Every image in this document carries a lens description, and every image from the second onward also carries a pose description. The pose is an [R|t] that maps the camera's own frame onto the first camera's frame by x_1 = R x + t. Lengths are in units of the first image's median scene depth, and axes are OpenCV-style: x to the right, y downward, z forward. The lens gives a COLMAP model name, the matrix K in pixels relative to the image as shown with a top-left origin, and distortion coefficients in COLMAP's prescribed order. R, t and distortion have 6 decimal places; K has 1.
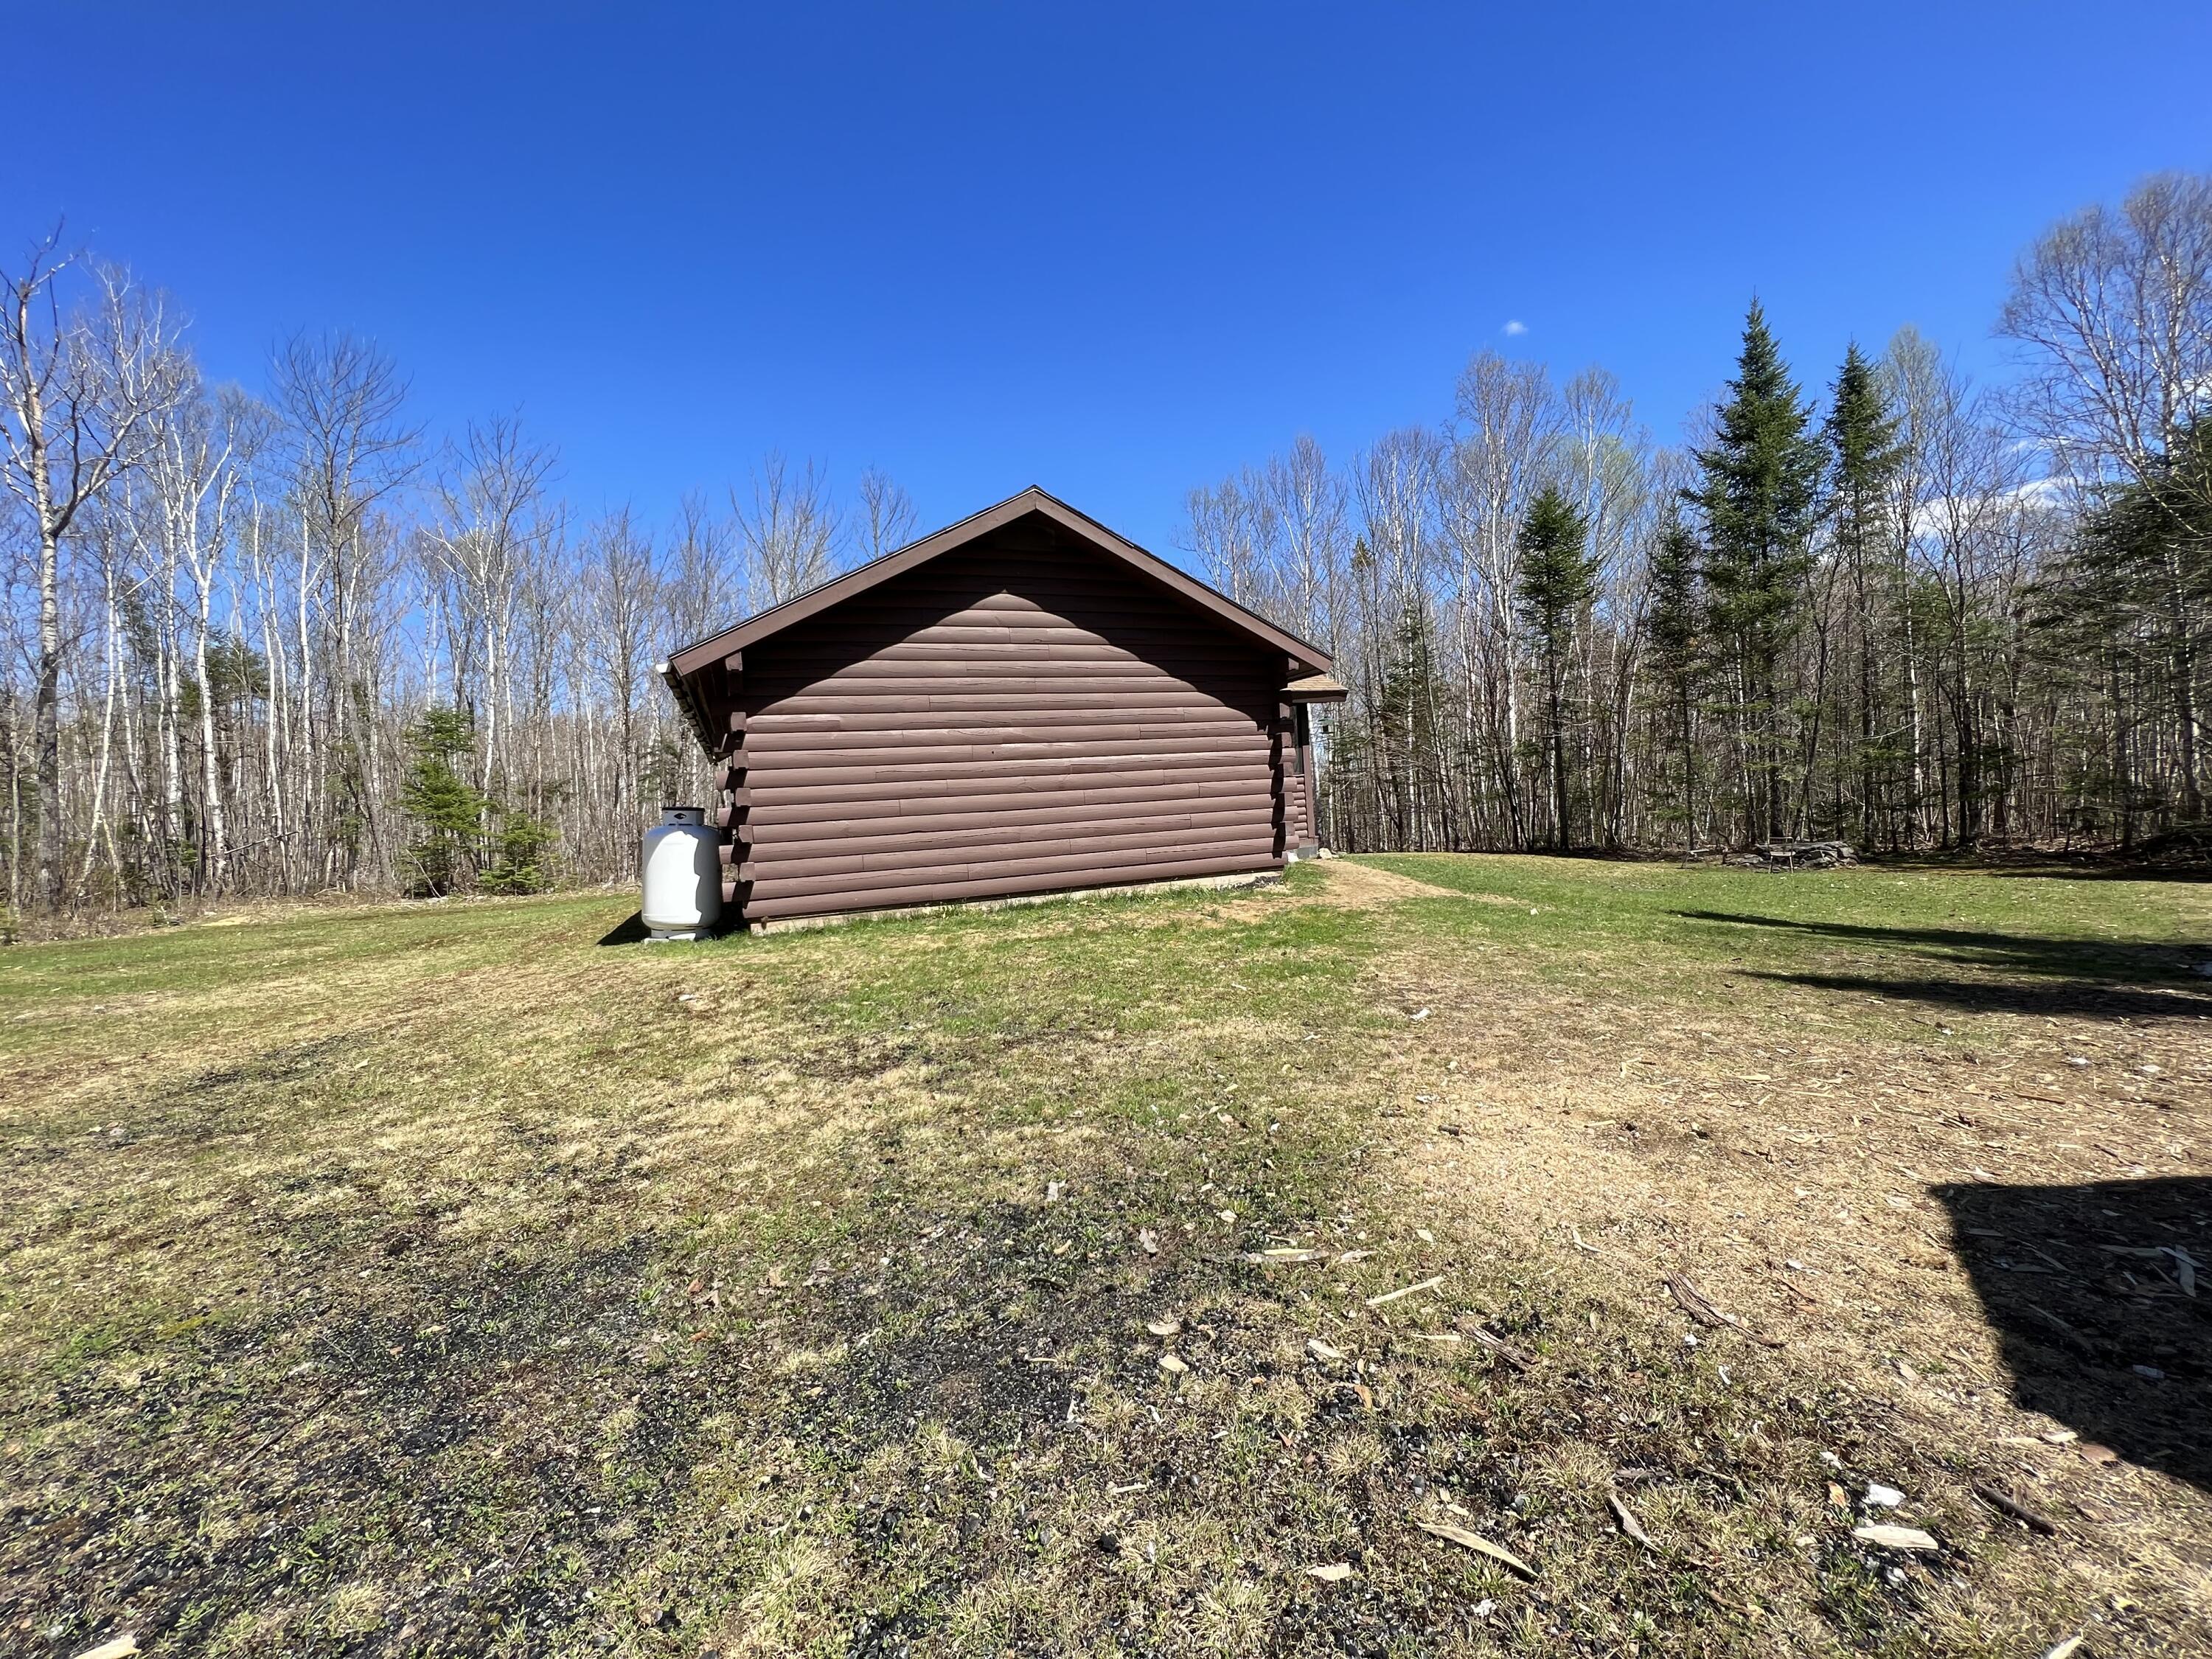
lens RADIAL K [[882.2, 0, 1106.0], [0, 882.2, 829.5], [0, 0, 1]] dist [-0.002158, 0.000469]
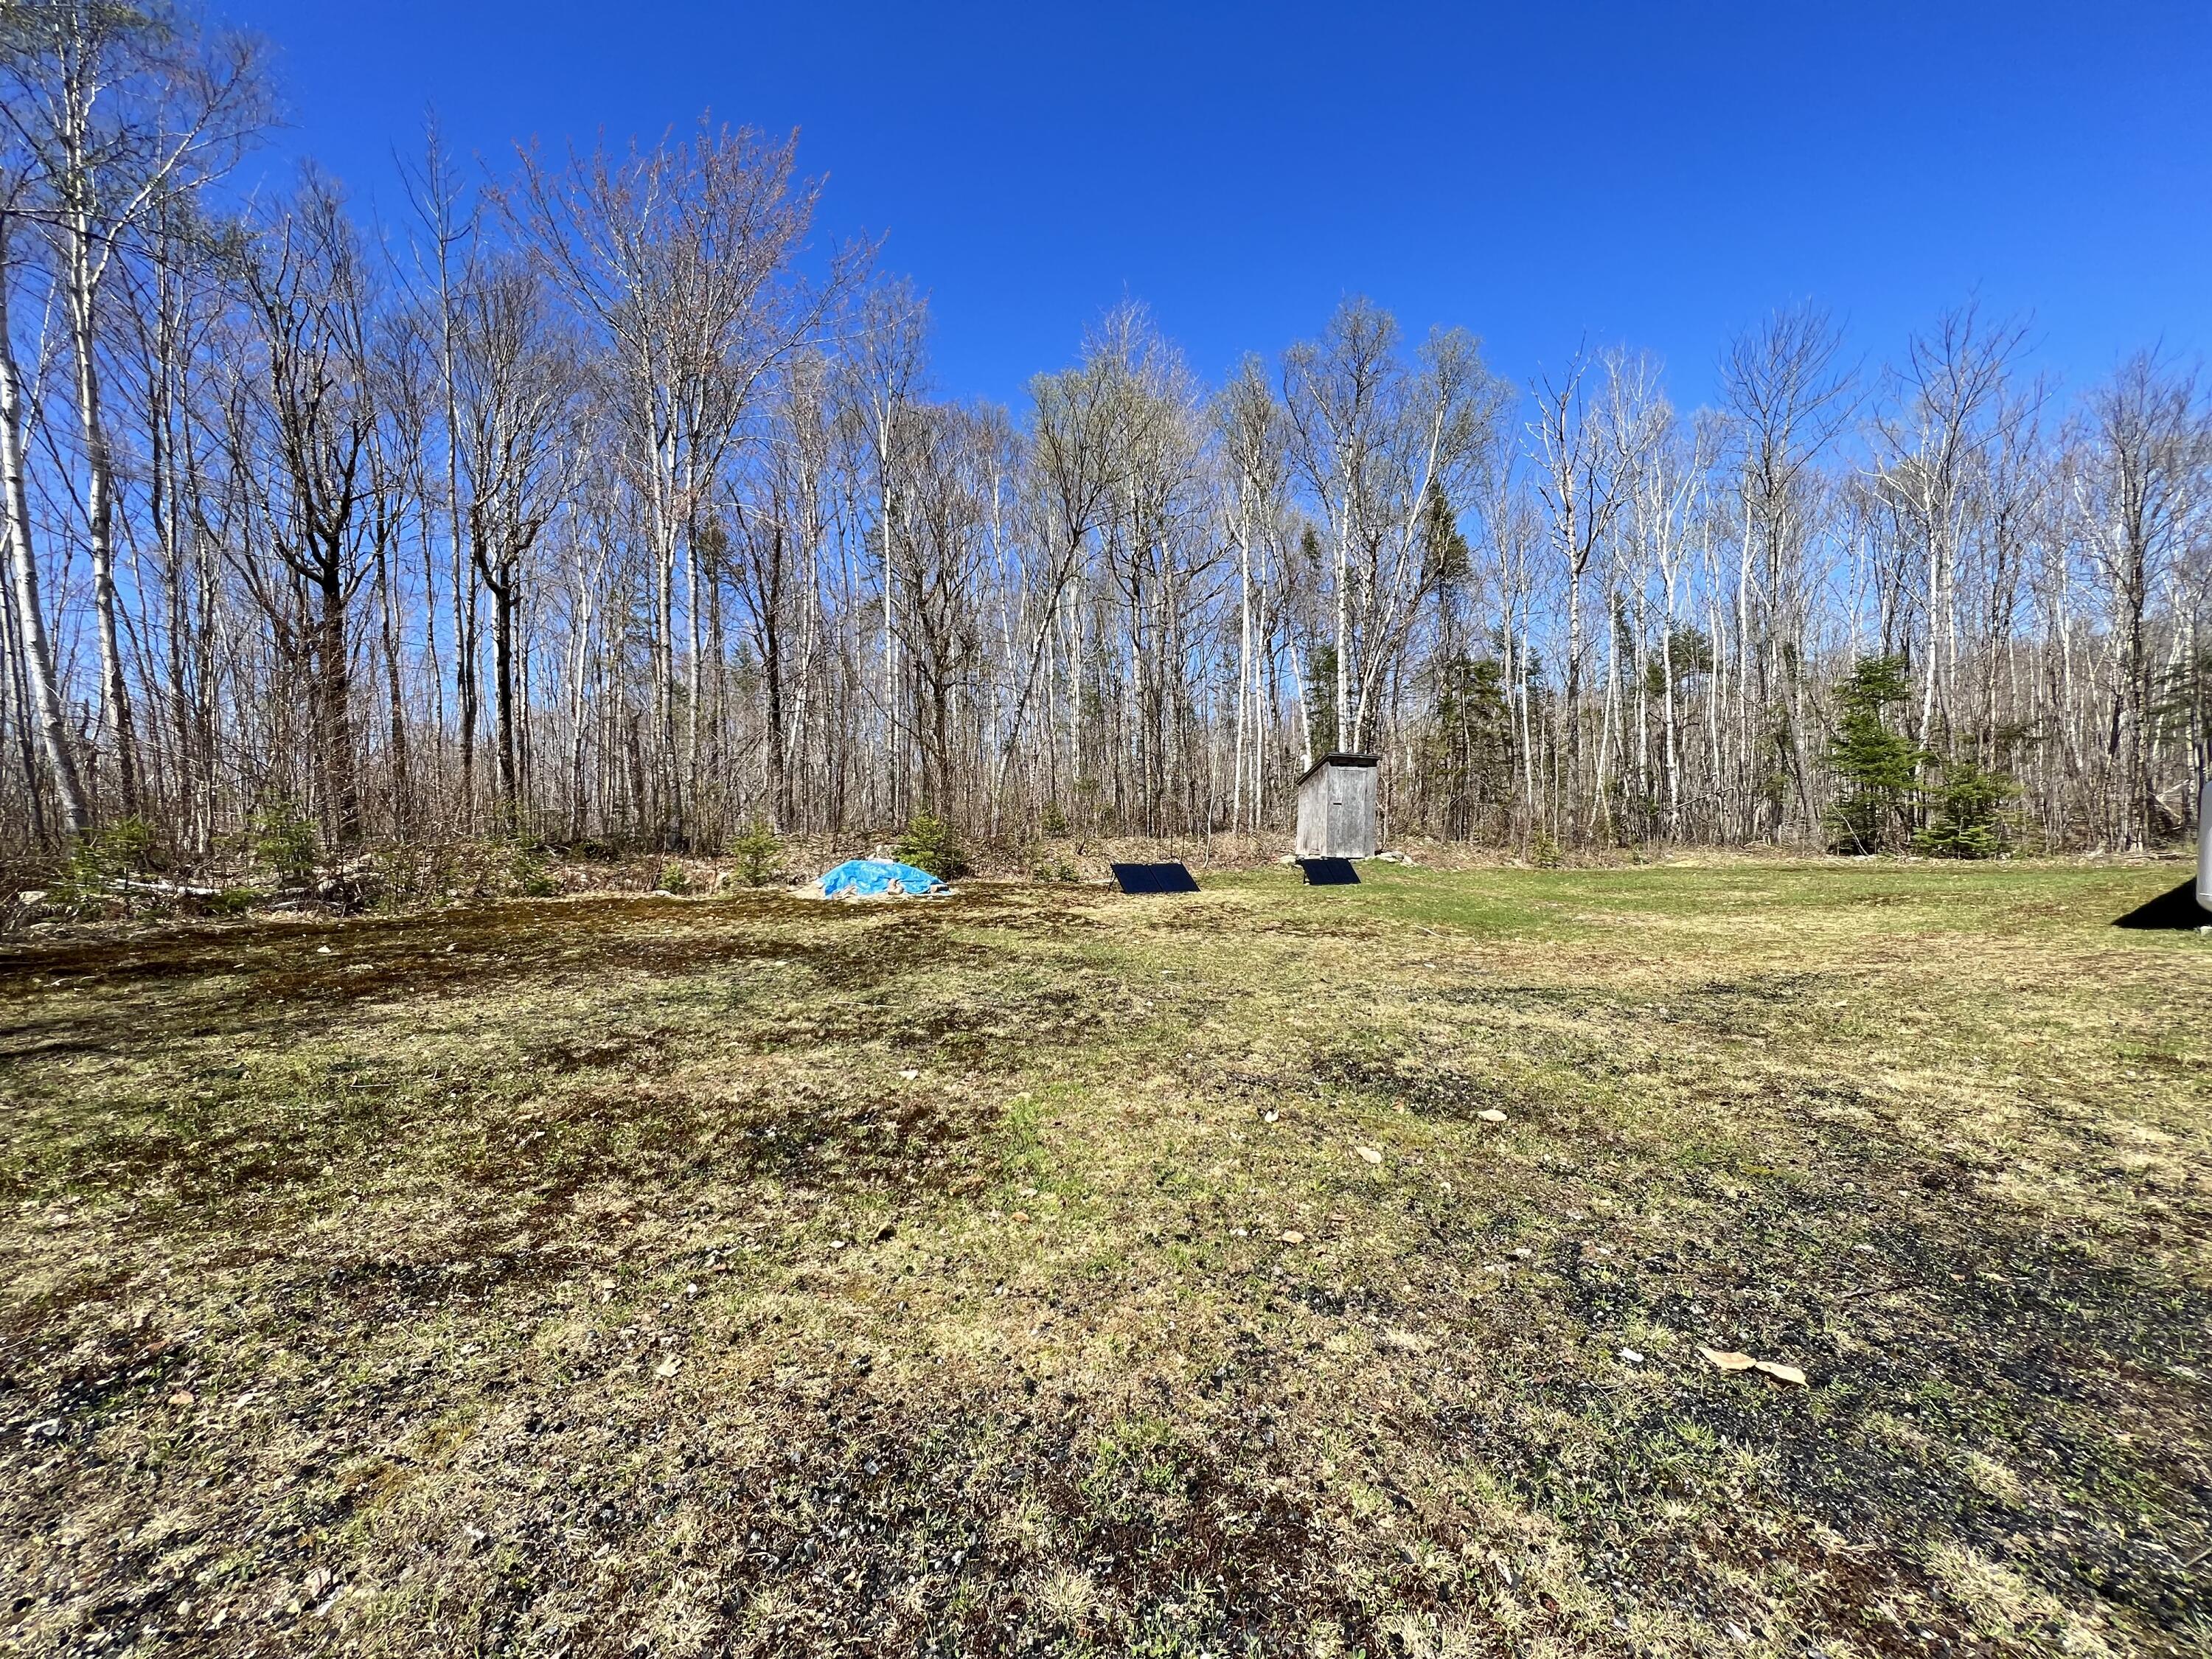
lens RADIAL K [[882.2, 0, 1106.0], [0, 882.2, 829.5], [0, 0, 1]] dist [-0.002158, 0.000469]
pose [[0.219515, 0.036862, -0.974912, -0.009271], [0.010733, 0.999134, 0.040194, 0.003472], [0.975550, -0.019287, 0.218929, -0.050130]]
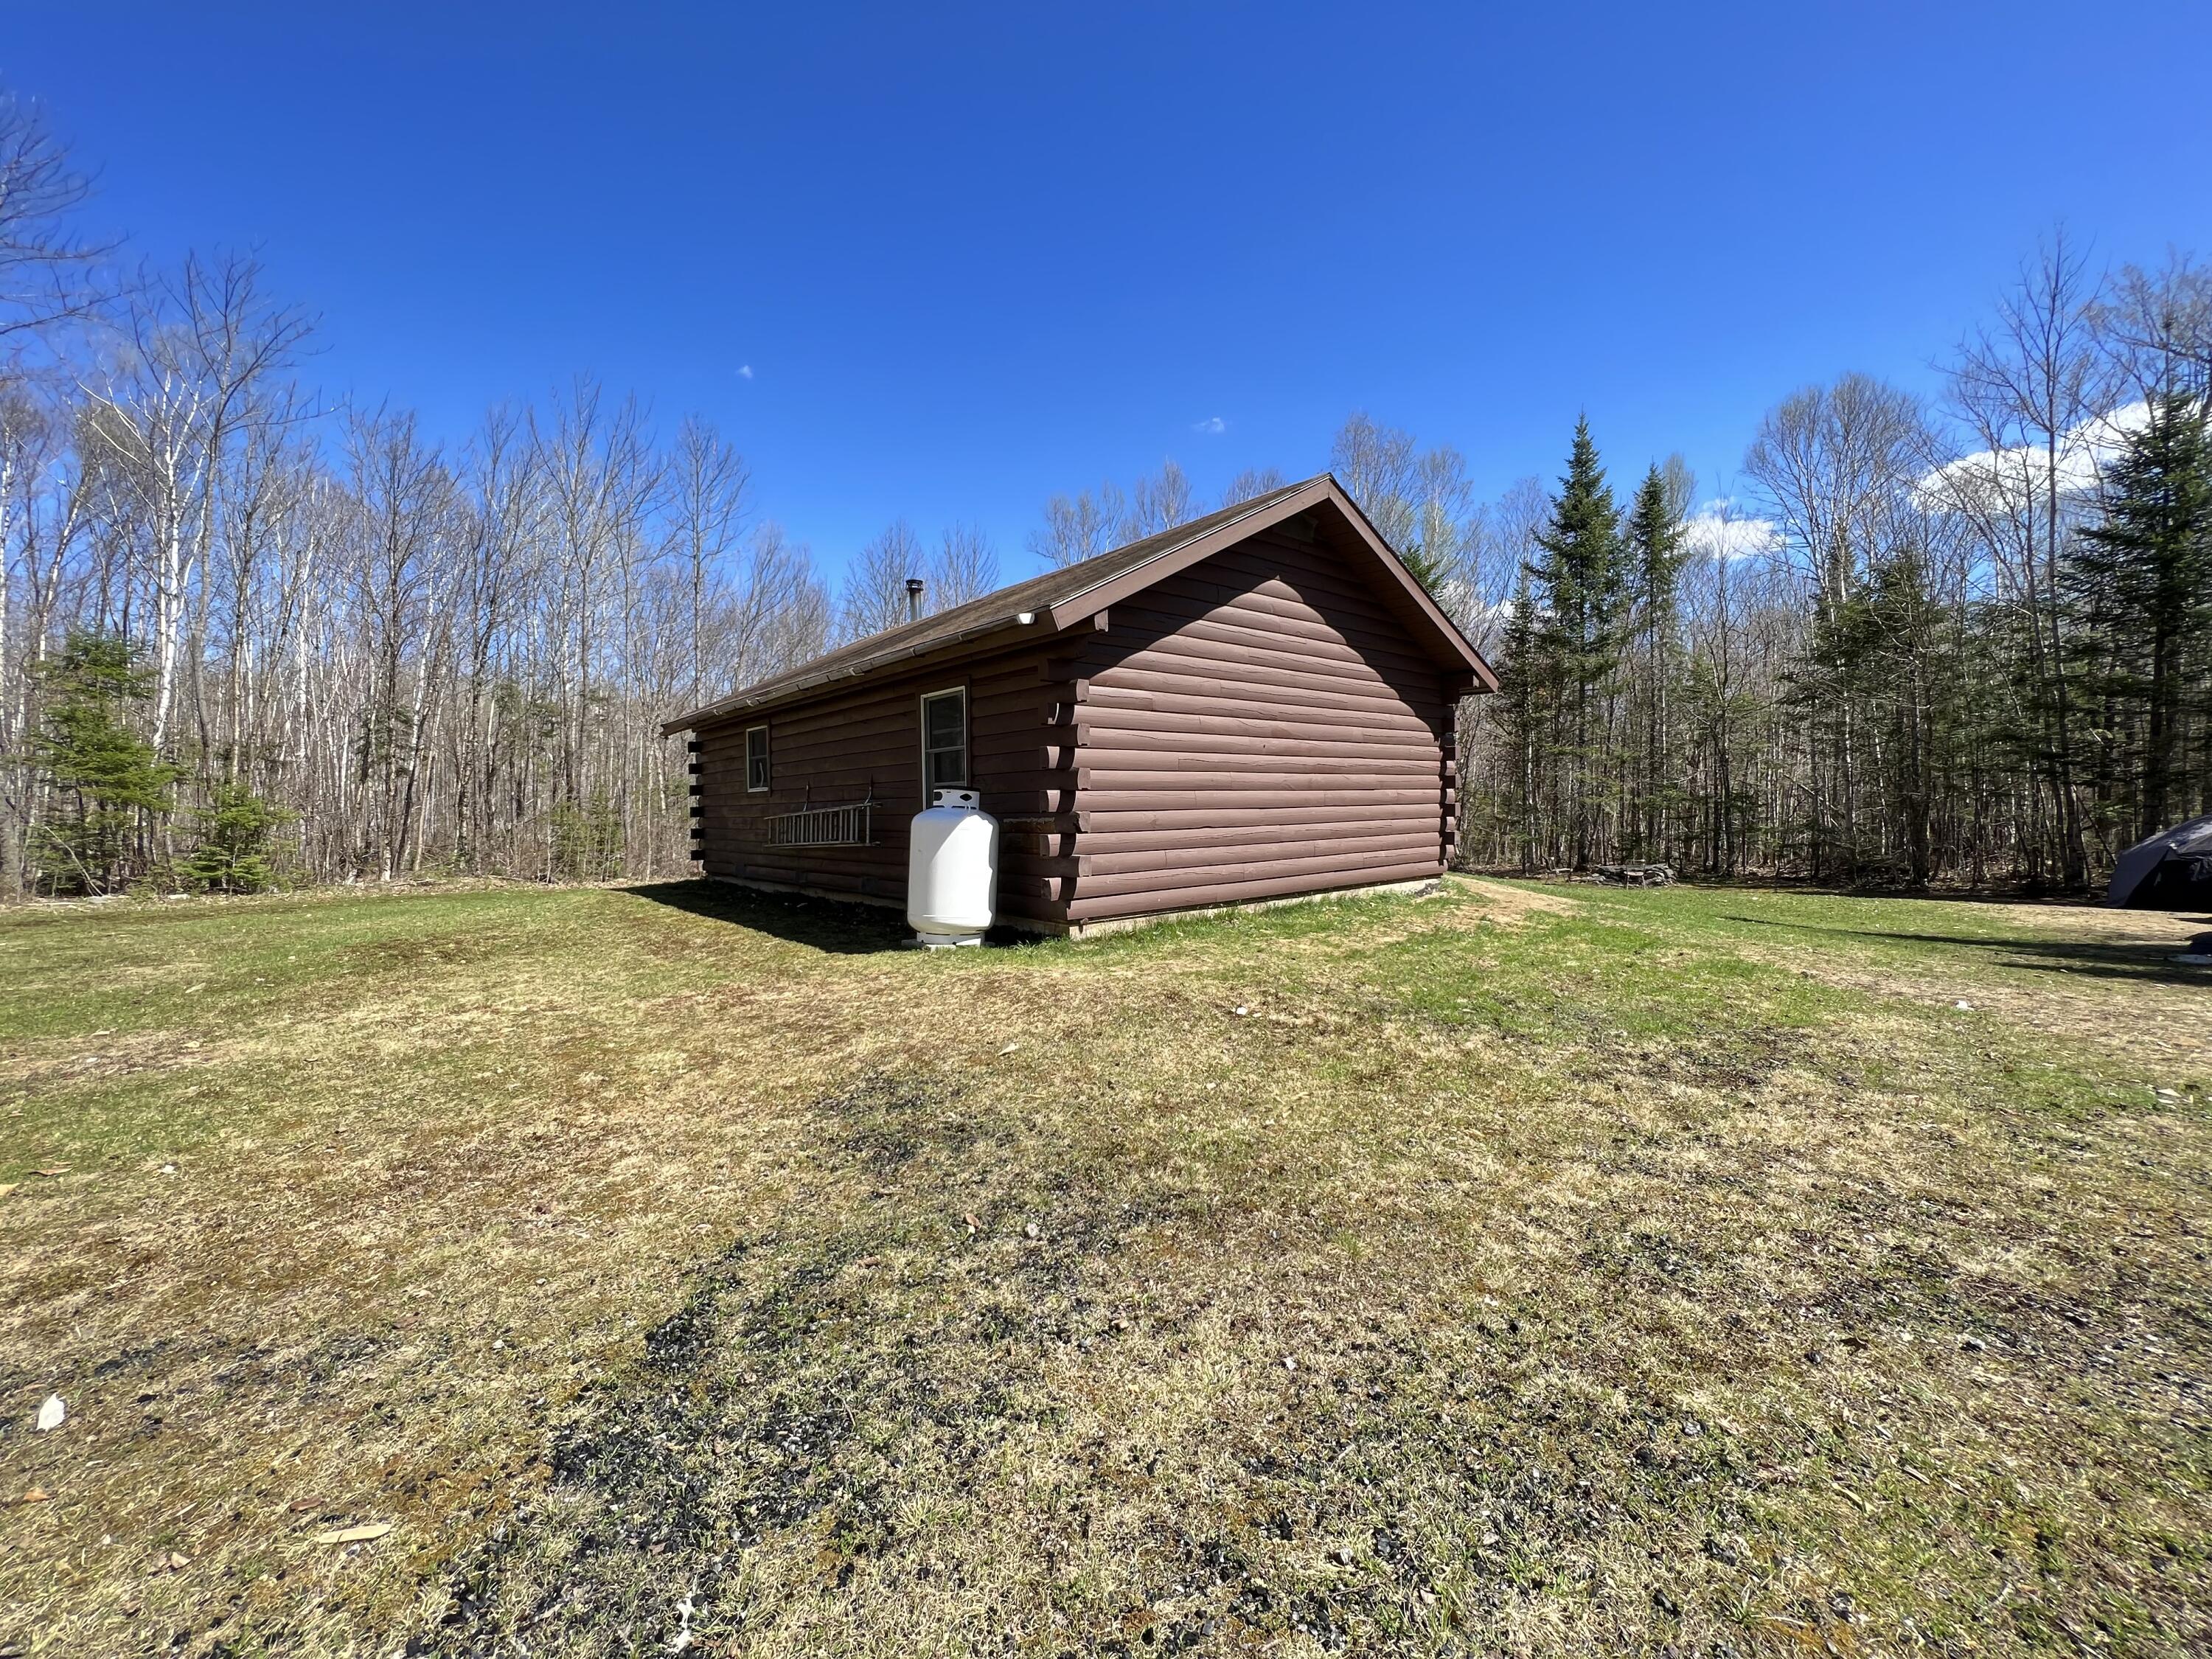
lens RADIAL K [[882.2, 0, 1106.0], [0, 882.2, 829.5], [0, 0, 1]] dist [-0.002158, 0.000469]
pose [[0.947628, 0.037074, 0.317217, -0.575041], [-0.033043, 0.999290, -0.018079, 0.024174], [-0.317662, 0.006650, 0.948181, 0.156577]]
